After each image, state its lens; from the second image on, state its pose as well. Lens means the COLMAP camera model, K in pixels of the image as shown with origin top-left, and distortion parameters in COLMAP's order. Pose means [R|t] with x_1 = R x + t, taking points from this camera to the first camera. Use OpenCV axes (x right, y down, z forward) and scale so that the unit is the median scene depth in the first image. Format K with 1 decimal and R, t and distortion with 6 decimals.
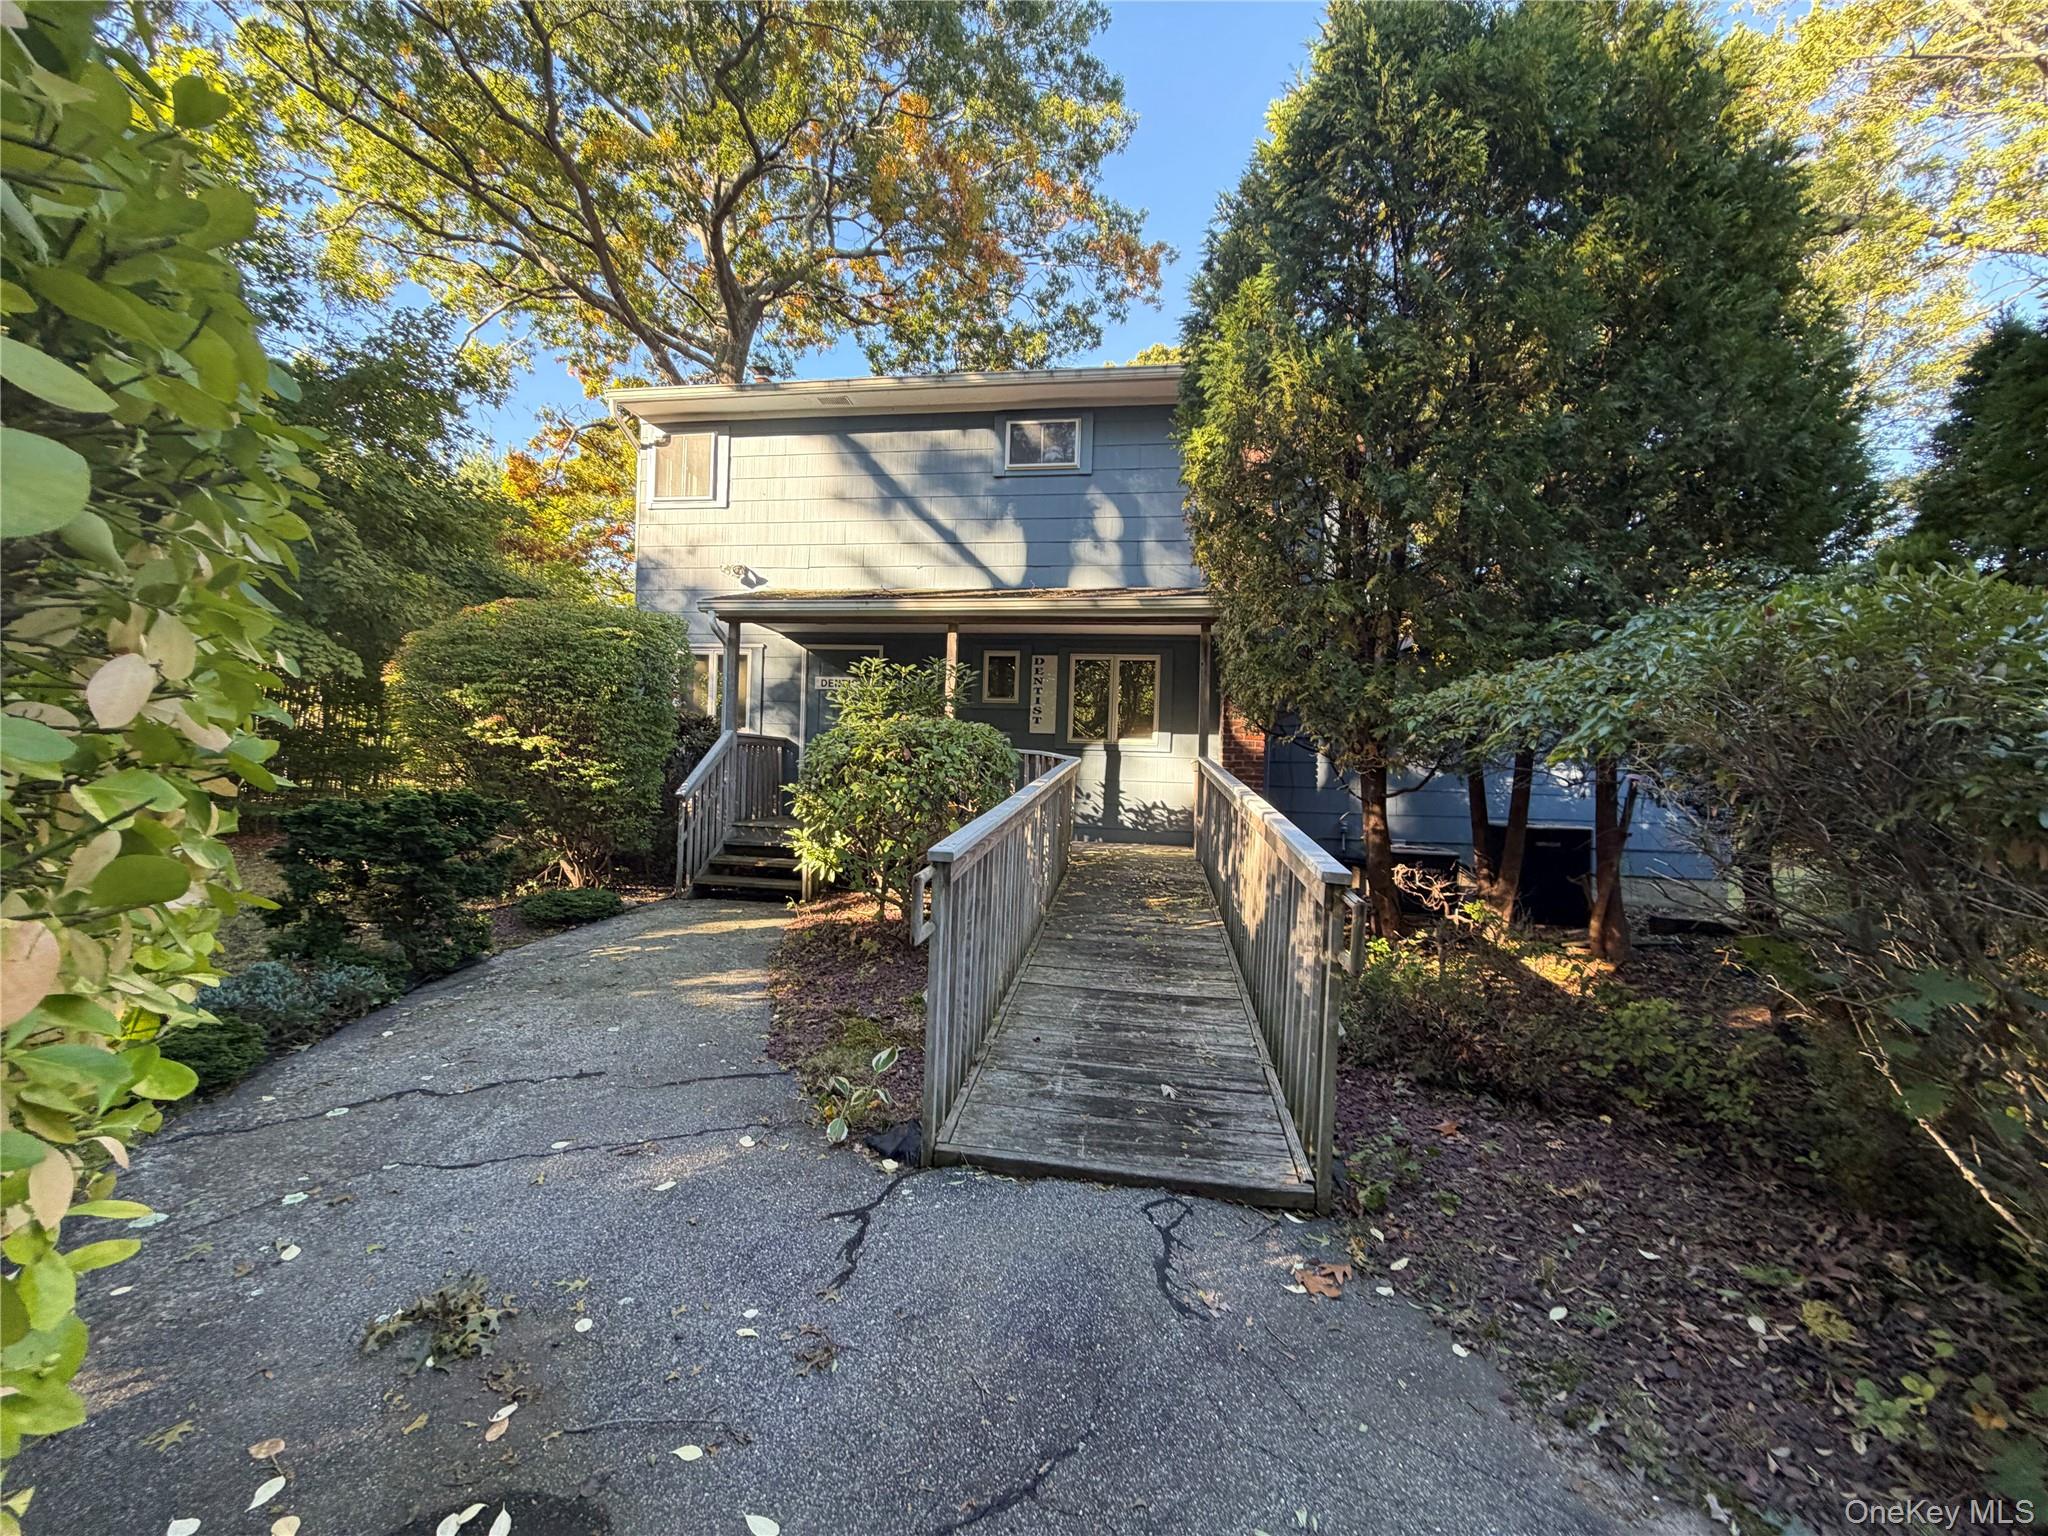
lens RADIAL K [[811.7, 0, 1024.0], [0, 811.7, 768.0], [0, 0, 1]] dist [0.001806, 0.000048]
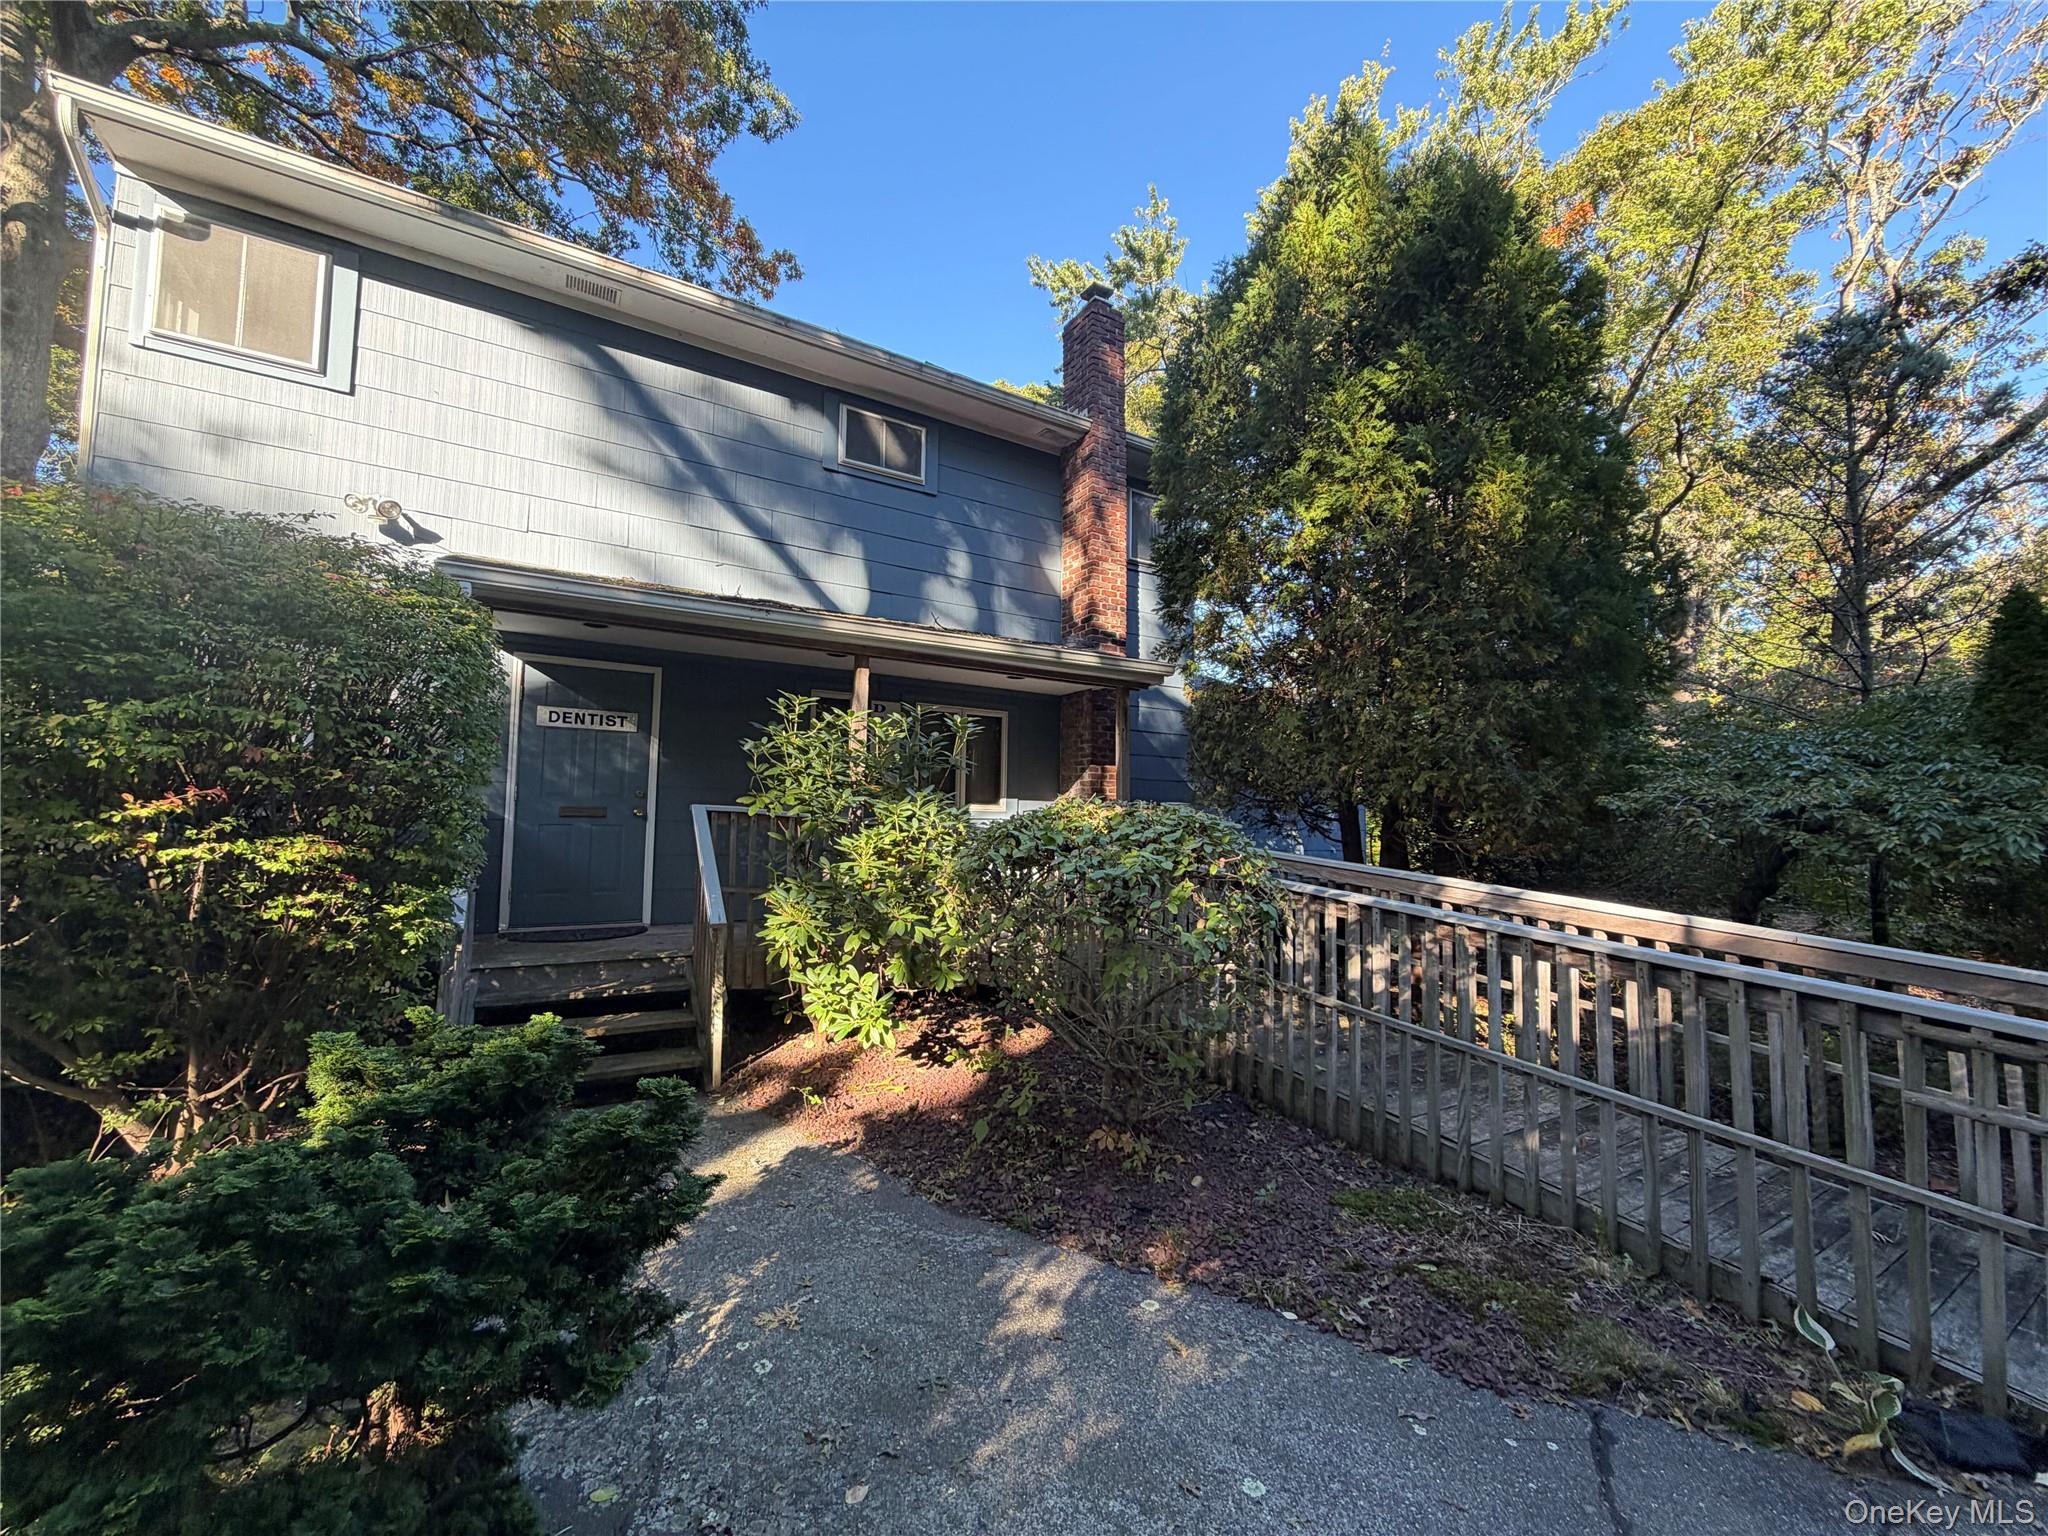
lens RADIAL K [[797.8, 0, 1024.0], [0, 797.8, 768.0], [0, 0, 1]] dist [-0.000637, -0.000023]
pose [[0.755527, 0.028258, 0.654508, -0.394884], [0.001946, 0.998968, -0.045376, -0.036854], [-0.655115, 0.035556, 0.754692, 0.302647]]
